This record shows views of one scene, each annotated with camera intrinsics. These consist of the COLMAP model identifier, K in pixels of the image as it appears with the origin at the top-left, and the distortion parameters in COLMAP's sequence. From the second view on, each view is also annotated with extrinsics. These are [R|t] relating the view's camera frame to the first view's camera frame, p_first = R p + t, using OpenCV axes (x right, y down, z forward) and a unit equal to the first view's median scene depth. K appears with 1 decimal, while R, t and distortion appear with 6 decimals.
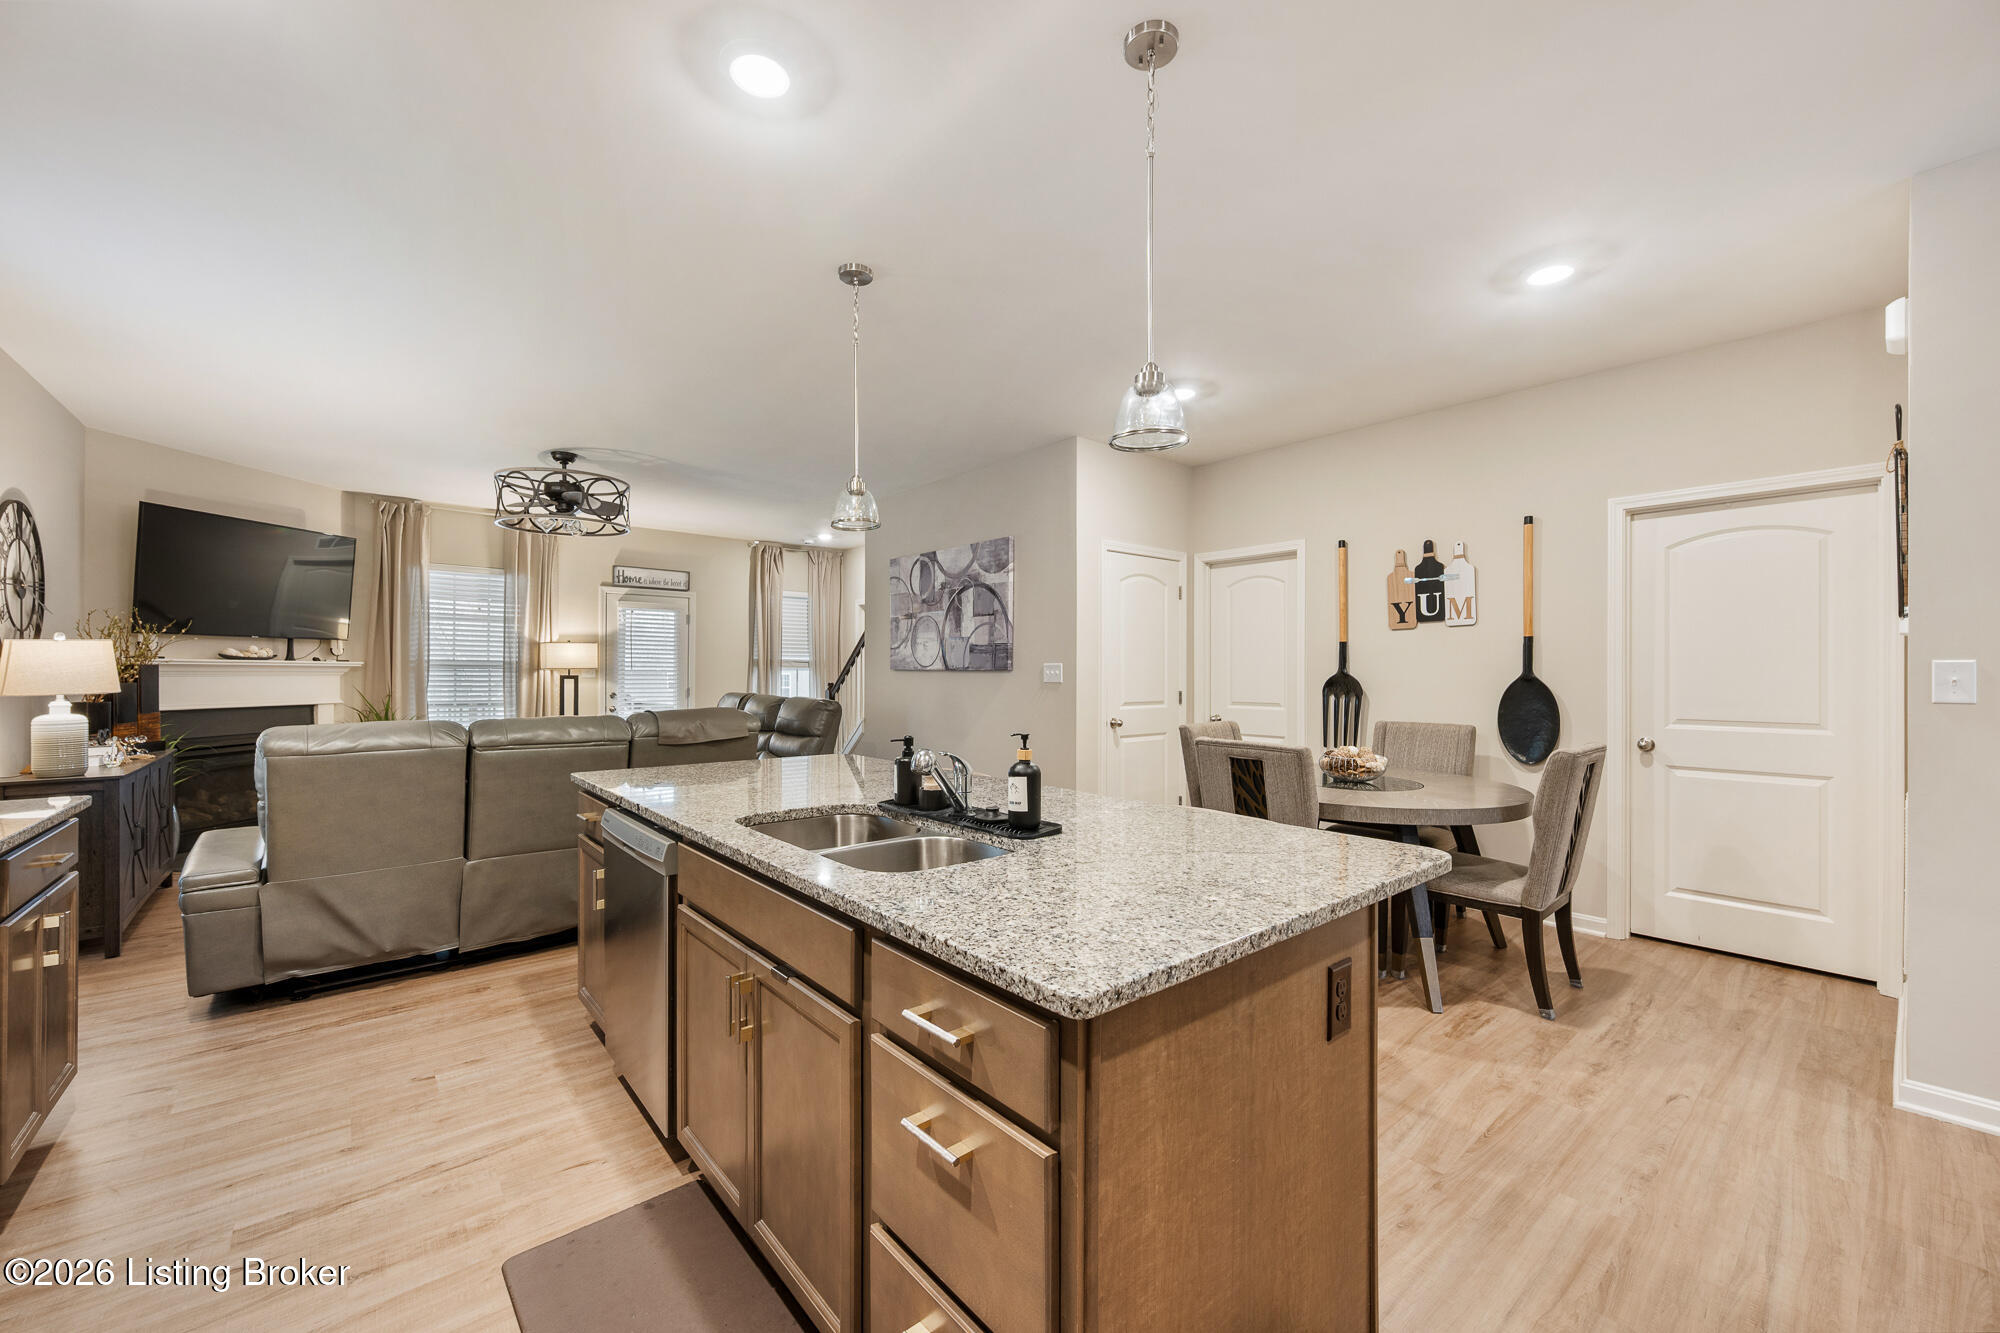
lens RADIAL K [[780.8, 0, 996.8], [0, 780.8, 672.1], [0, 0, 1]] dist [-0.001896, 0.000256]
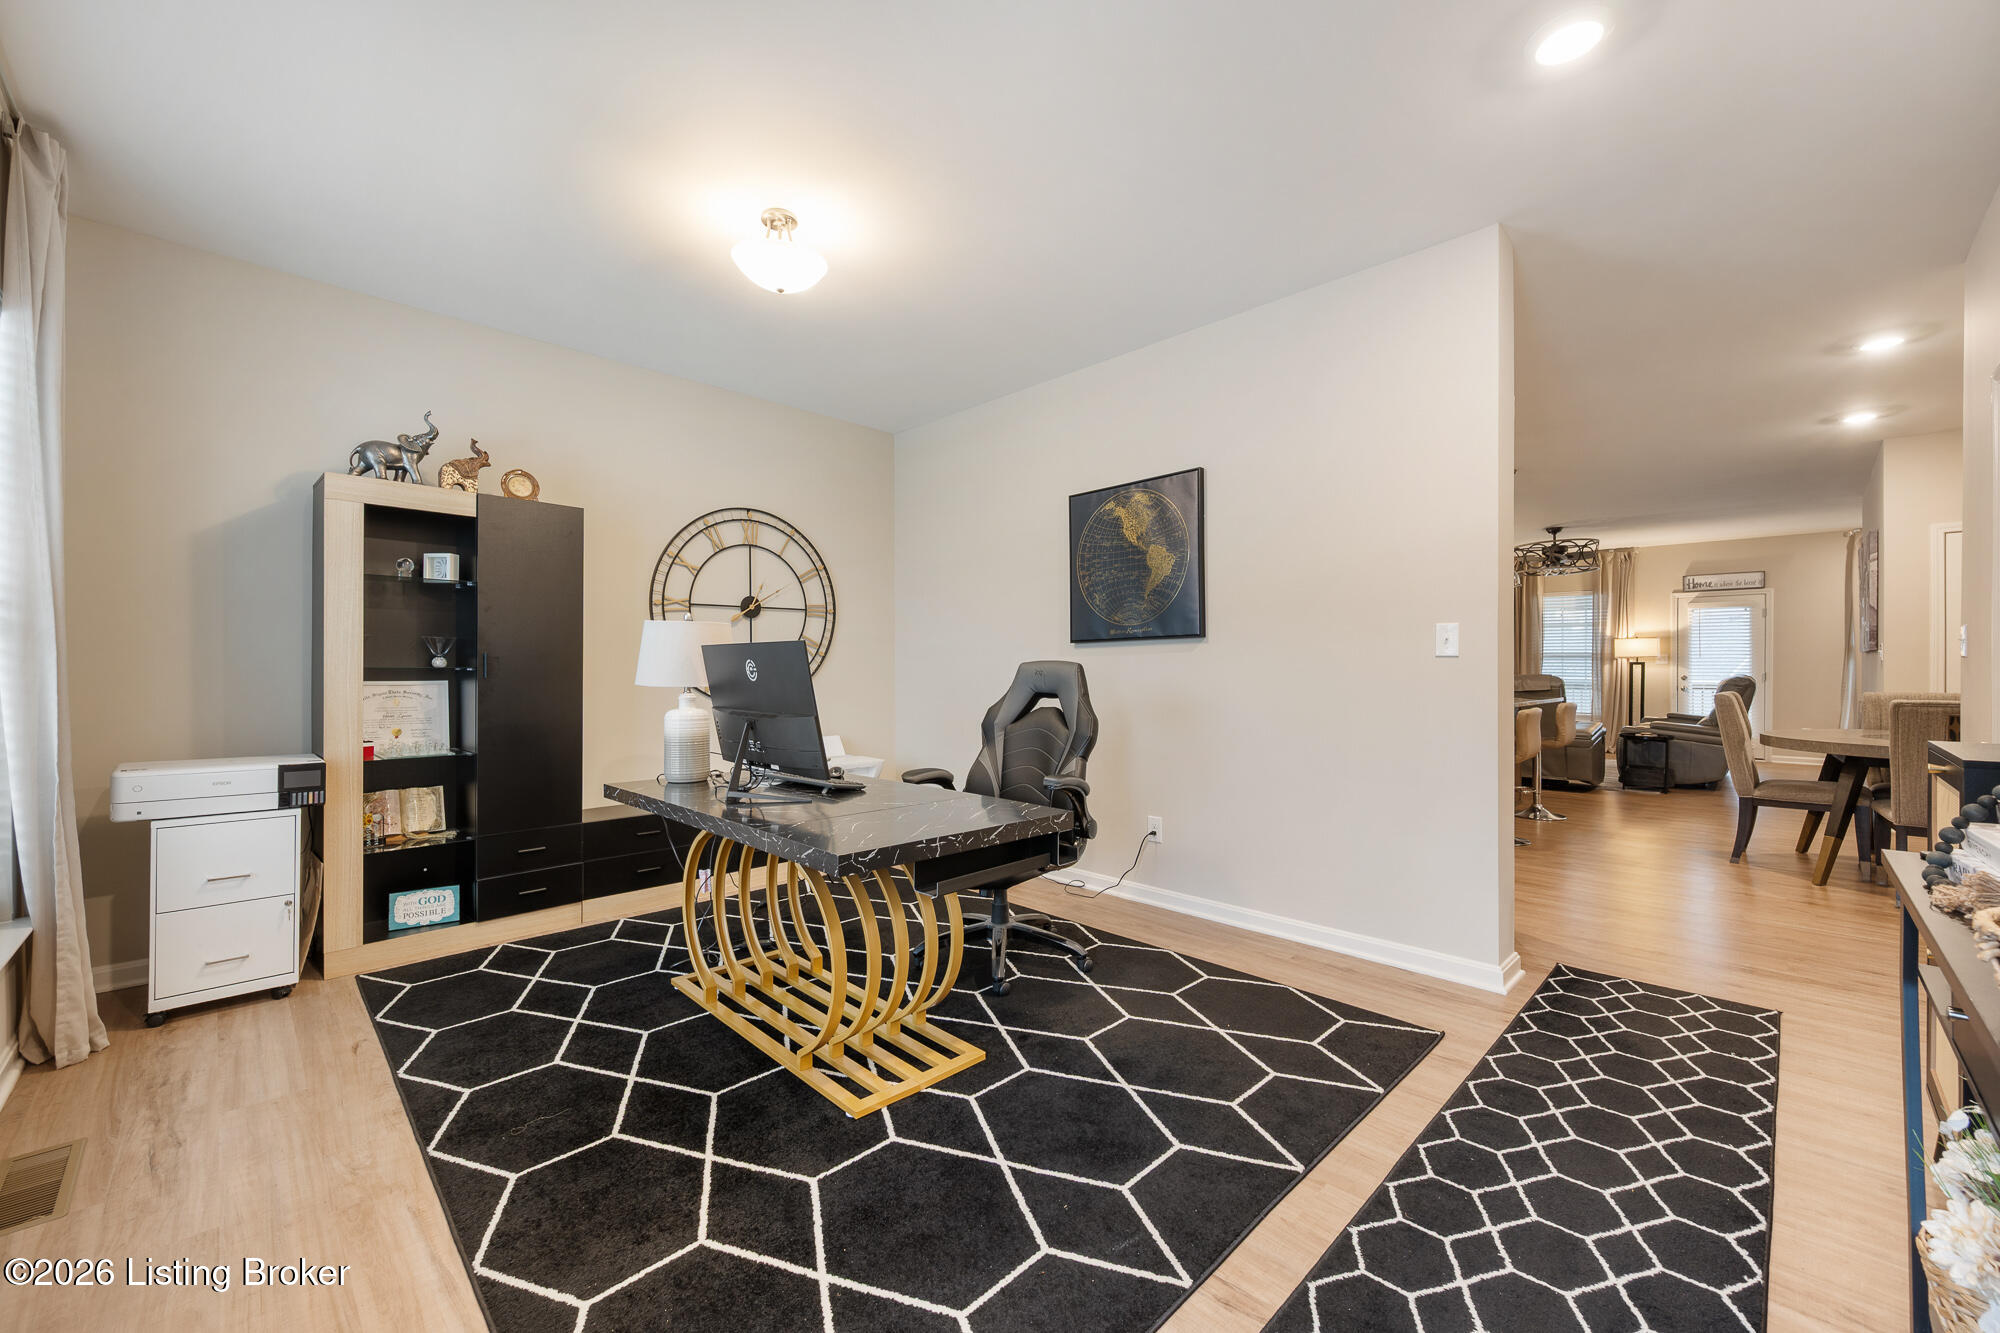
lens RADIAL K [[780.8, 0, 996.8], [0, 780.8, 672.1], [0, 0, 1]] dist [-0.001896, 0.000256]
pose [[0.076683, 0.003276, -0.997050, 1.262961], [0.001082, 0.999994, 0.003369, 0.027422], [0.997055, -0.001338, 0.076679, -0.398661]]
